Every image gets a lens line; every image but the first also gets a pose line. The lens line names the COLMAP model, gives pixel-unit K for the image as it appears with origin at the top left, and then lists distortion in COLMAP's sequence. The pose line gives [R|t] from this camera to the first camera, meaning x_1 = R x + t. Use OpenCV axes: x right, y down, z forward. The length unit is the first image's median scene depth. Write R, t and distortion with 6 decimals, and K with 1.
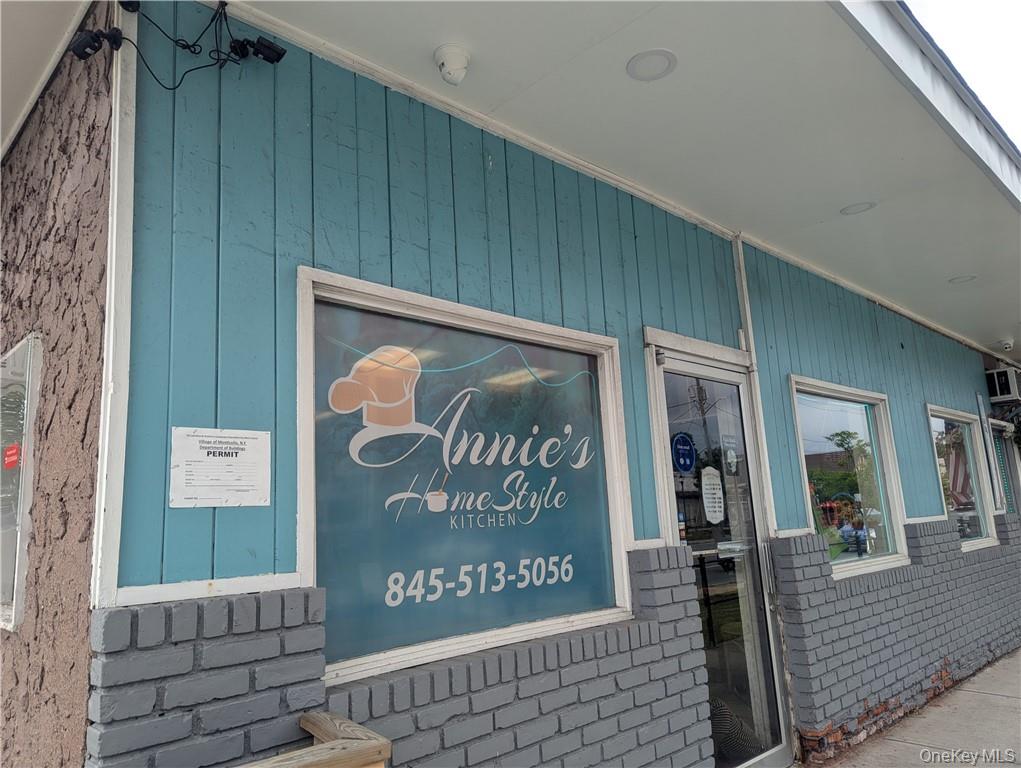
lens RADIAL K [[709.7, 0, 506.3], [0, 709.7, 395.4], [0, 0, 1]] dist [0.078223, -0.074957]
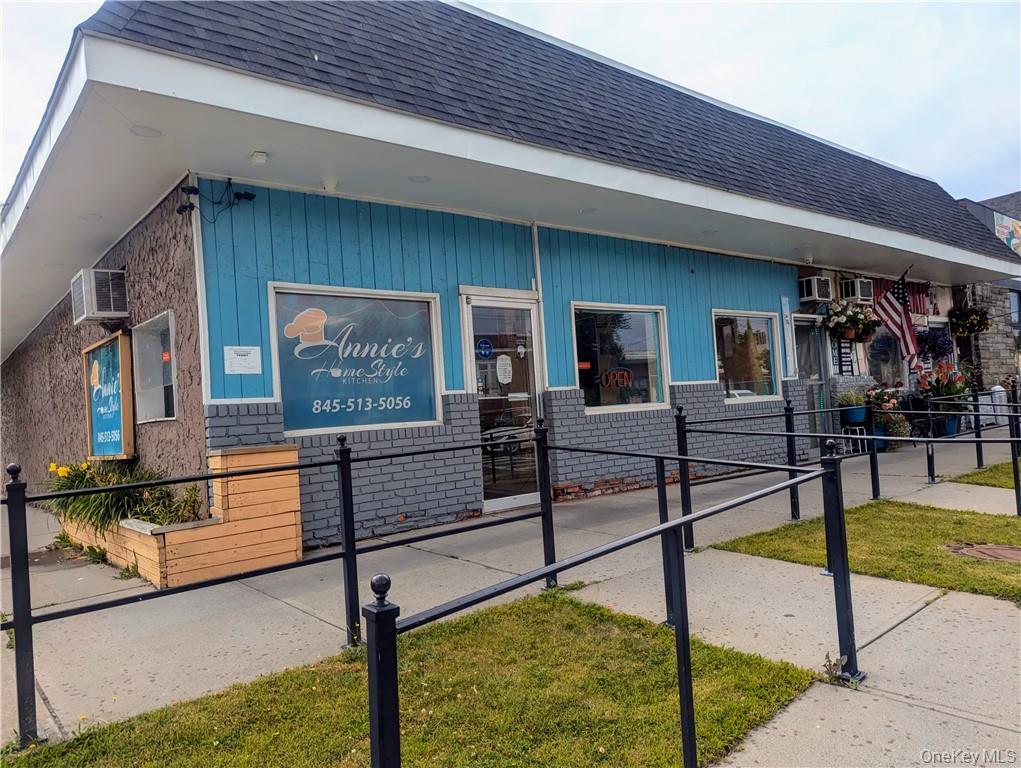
lens RADIAL K [[719.7, 0, 529.9], [0, 719.7, 386.5], [0, 0, 1]] dist [0.087539, -0.079411]
pose [[0.997653, -0.014647, -0.066884, 0.687552], [0.024405, 0.988762, 0.147495, -0.143416], [0.063972, -0.148781, 0.986799, -1.322204]]
